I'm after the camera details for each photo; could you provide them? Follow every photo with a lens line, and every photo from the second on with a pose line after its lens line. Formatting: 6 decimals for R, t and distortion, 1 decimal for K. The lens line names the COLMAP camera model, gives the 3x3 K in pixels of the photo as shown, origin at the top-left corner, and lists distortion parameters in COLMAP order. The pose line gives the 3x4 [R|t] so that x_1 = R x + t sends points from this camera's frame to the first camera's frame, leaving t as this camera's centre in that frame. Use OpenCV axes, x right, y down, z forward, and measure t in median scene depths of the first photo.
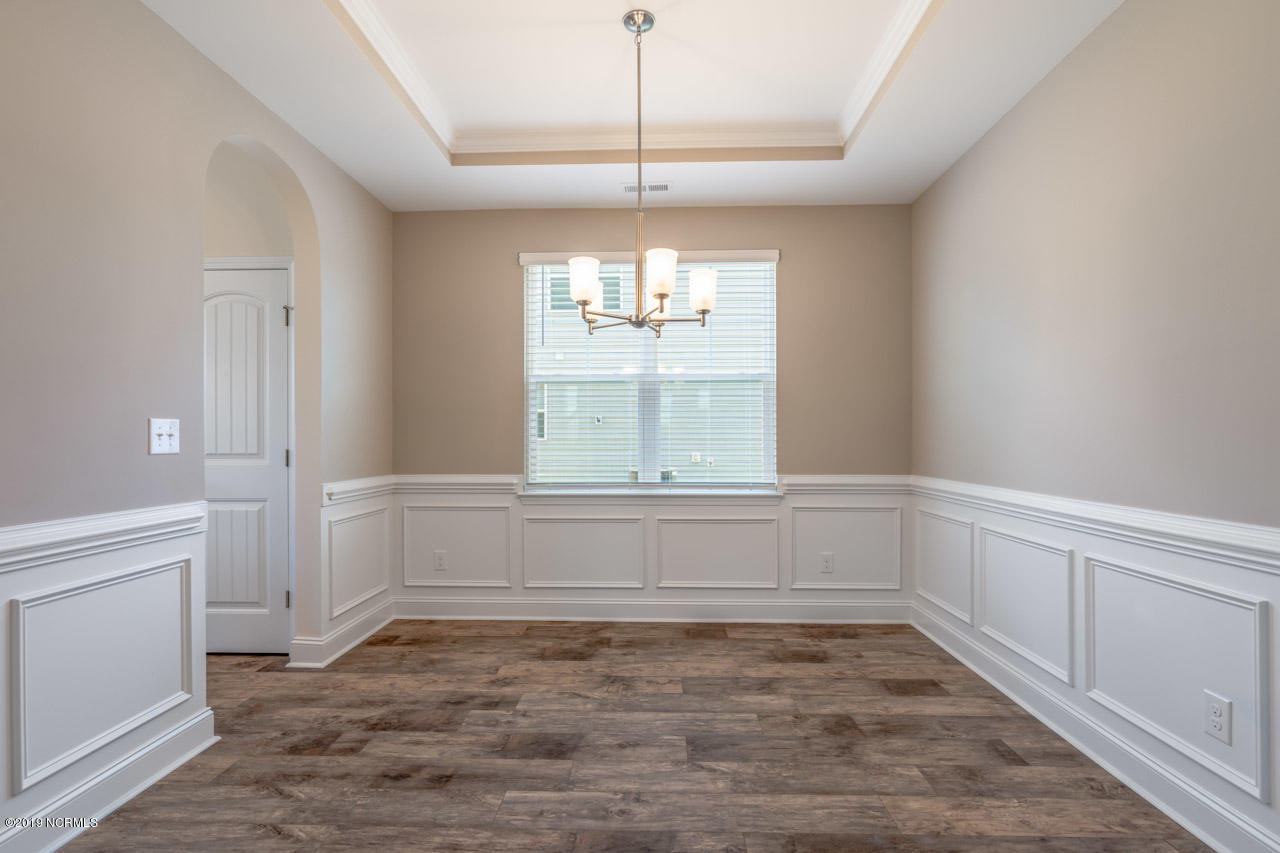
lens RADIAL K [[602.1, 0, 646.4], [0, 602.1, 441.1], [0, 0, 1]] dist [0.012105, -0.002400]
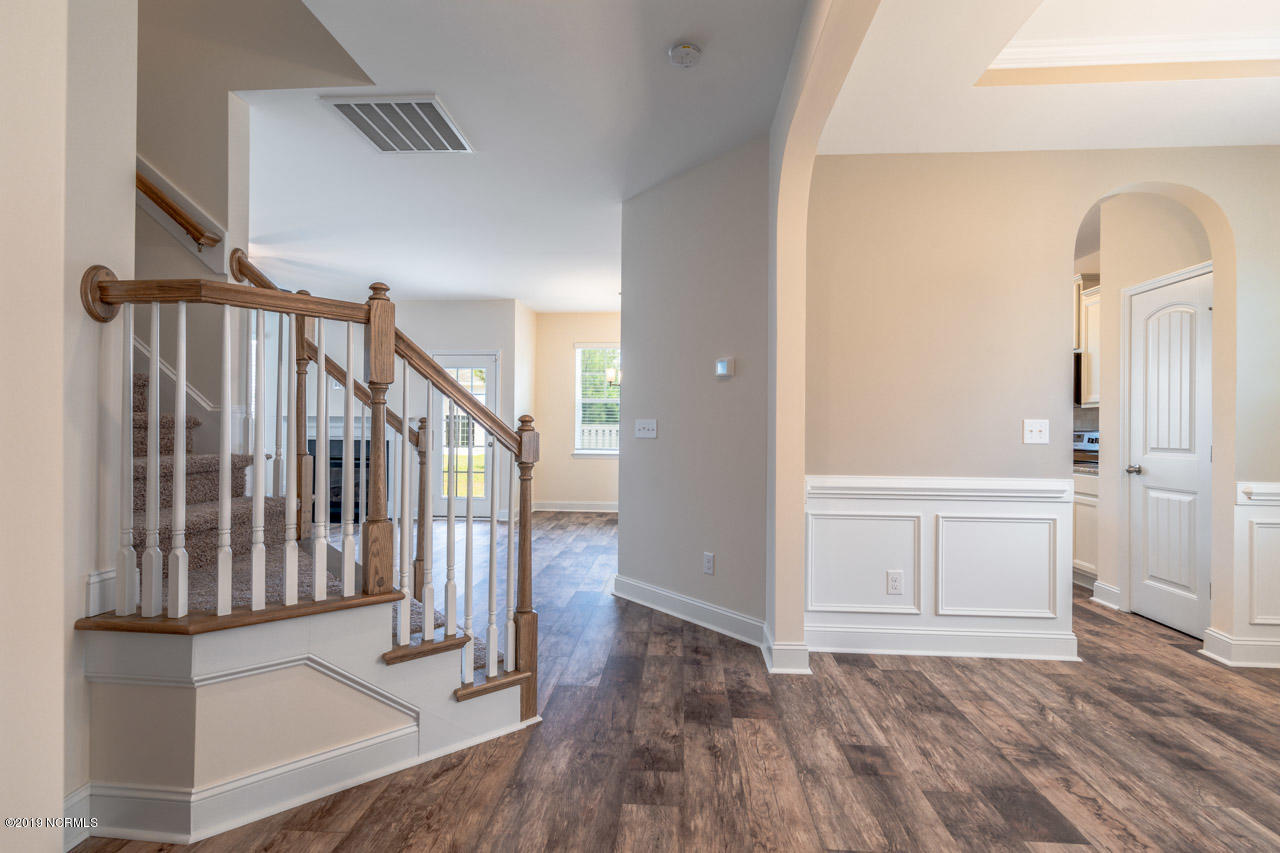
lens RADIAL K [[602.1, 0, 638.9], [0, 602.1, 429.2], [0, 0, 1]] dist [0.012105, -0.002400]
pose [[-0.035449, 0.001483, -0.999370, 0.658170], [-0.016265, 0.999866, 0.002061, -0.001152], [0.999239, 0.016327, -0.035420, 0.075563]]
